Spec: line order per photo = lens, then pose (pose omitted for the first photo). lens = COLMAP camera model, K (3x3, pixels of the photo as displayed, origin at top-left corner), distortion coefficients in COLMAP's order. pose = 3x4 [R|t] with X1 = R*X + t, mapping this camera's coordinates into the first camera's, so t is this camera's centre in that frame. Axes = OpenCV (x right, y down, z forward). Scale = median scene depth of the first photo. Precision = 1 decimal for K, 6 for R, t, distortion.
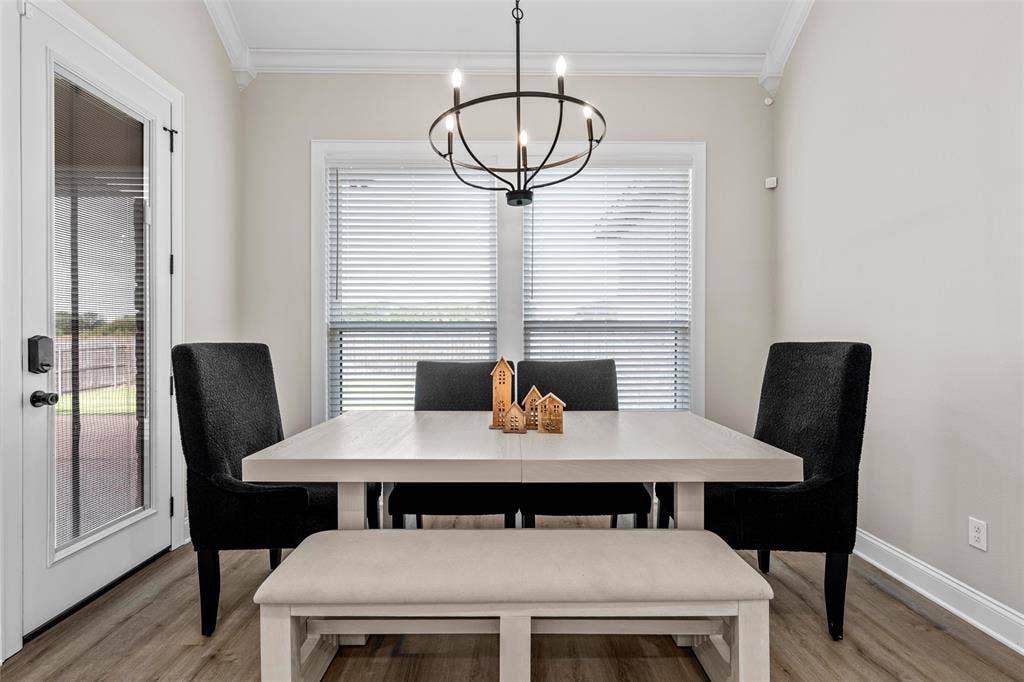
lens RADIAL K [[468.8, 0, 508.2], [0, 468.8, 343.0], [0, 0, 1]] dist [0.001493, 0.000106]
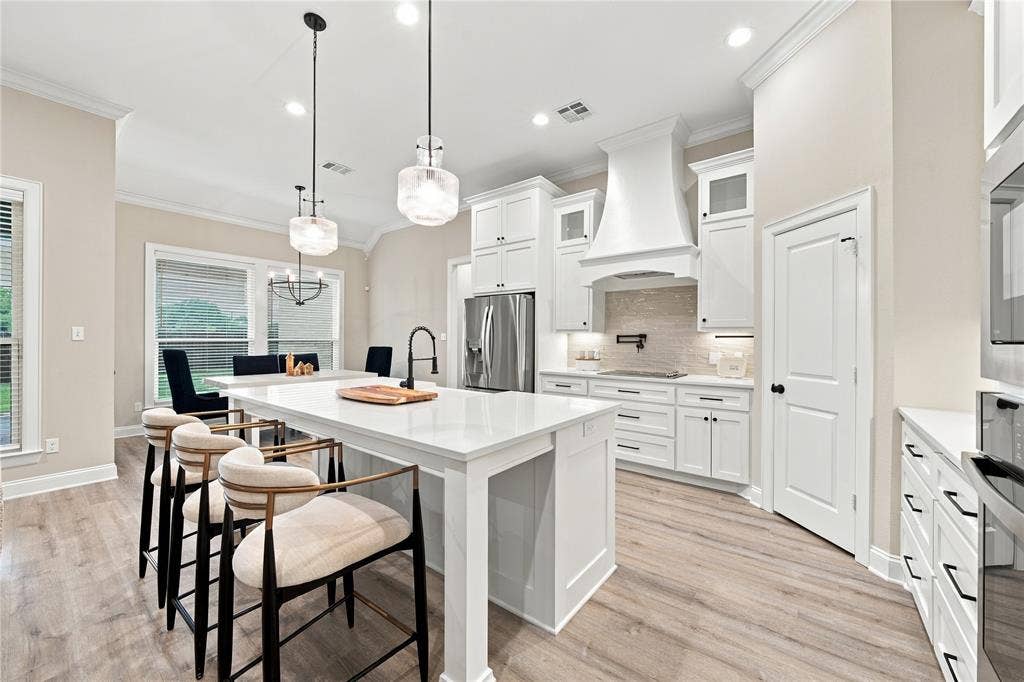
lens RADIAL K [[394.4, 0, 512.0], [0, 394.4, 341.0], [0, 0, 1]] dist [-0.000324, -0.000077]
pose [[0.629014, 0.000008, 0.777394, -1.061421], [0.000338, 1.000000, -0.000284, -0.043320], [-0.777394, 0.000441, 0.629014, -1.684614]]
